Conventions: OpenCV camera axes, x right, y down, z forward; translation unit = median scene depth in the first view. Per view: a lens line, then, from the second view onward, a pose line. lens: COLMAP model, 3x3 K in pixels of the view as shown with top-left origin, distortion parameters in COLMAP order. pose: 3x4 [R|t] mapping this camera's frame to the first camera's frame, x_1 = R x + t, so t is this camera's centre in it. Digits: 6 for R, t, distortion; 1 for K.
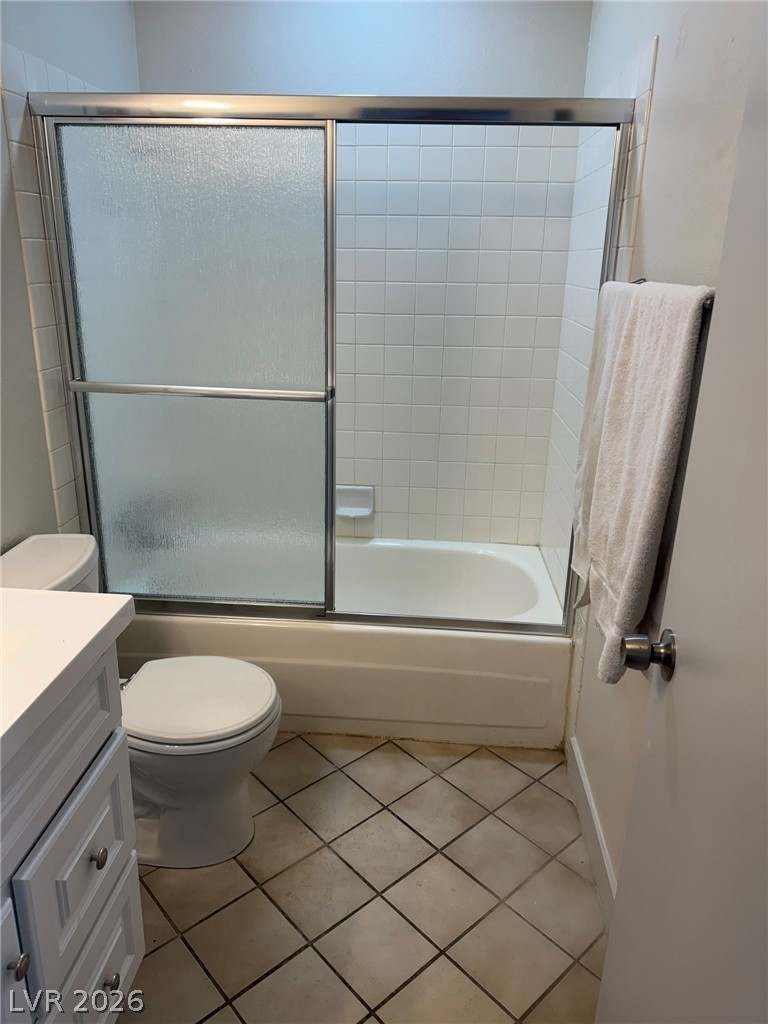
lens RADIAL K [[731.4, 0, 387.3], [0, 731.4, 508.4], [0, 0, 1]] dist [0.061733, -0.090676]
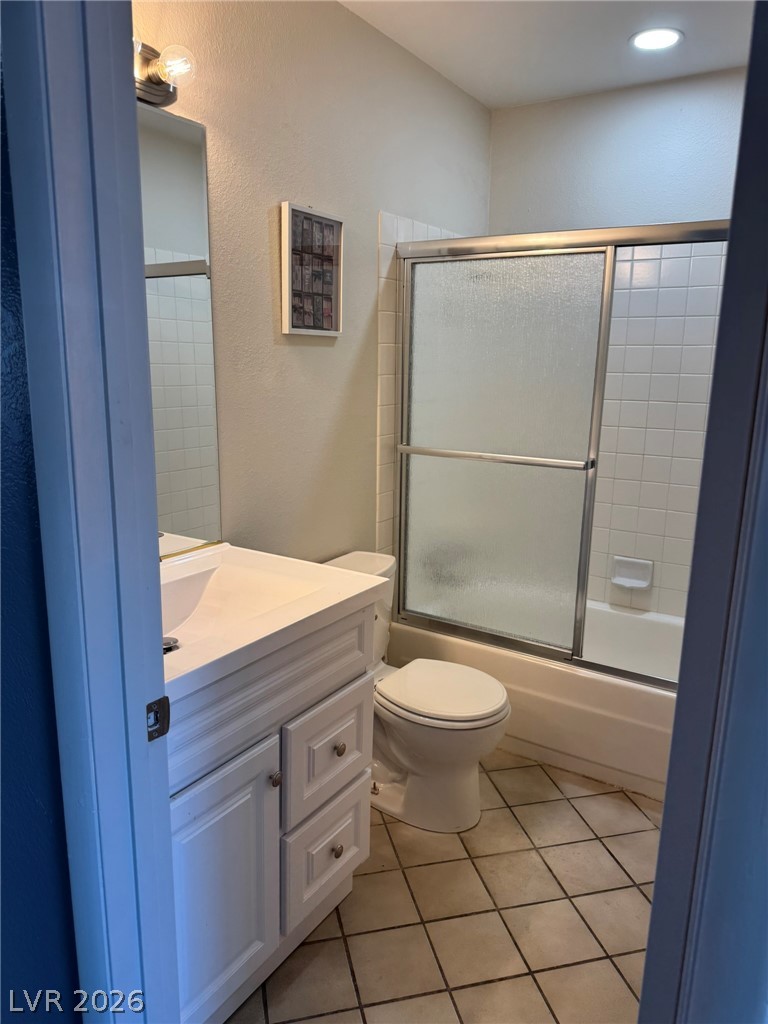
lens RADIAL K [[731.4, 0, 378.0], [0, 731.4, 515.4], [0, 0, 1]] dist [0.061733, -0.090676]
pose [[0.876921, 0.093836, -0.471386, 0.191809], [-0.147576, 0.985949, -0.078268, 0.069513], [0.457418, 0.138200, 0.878447, -0.188888]]
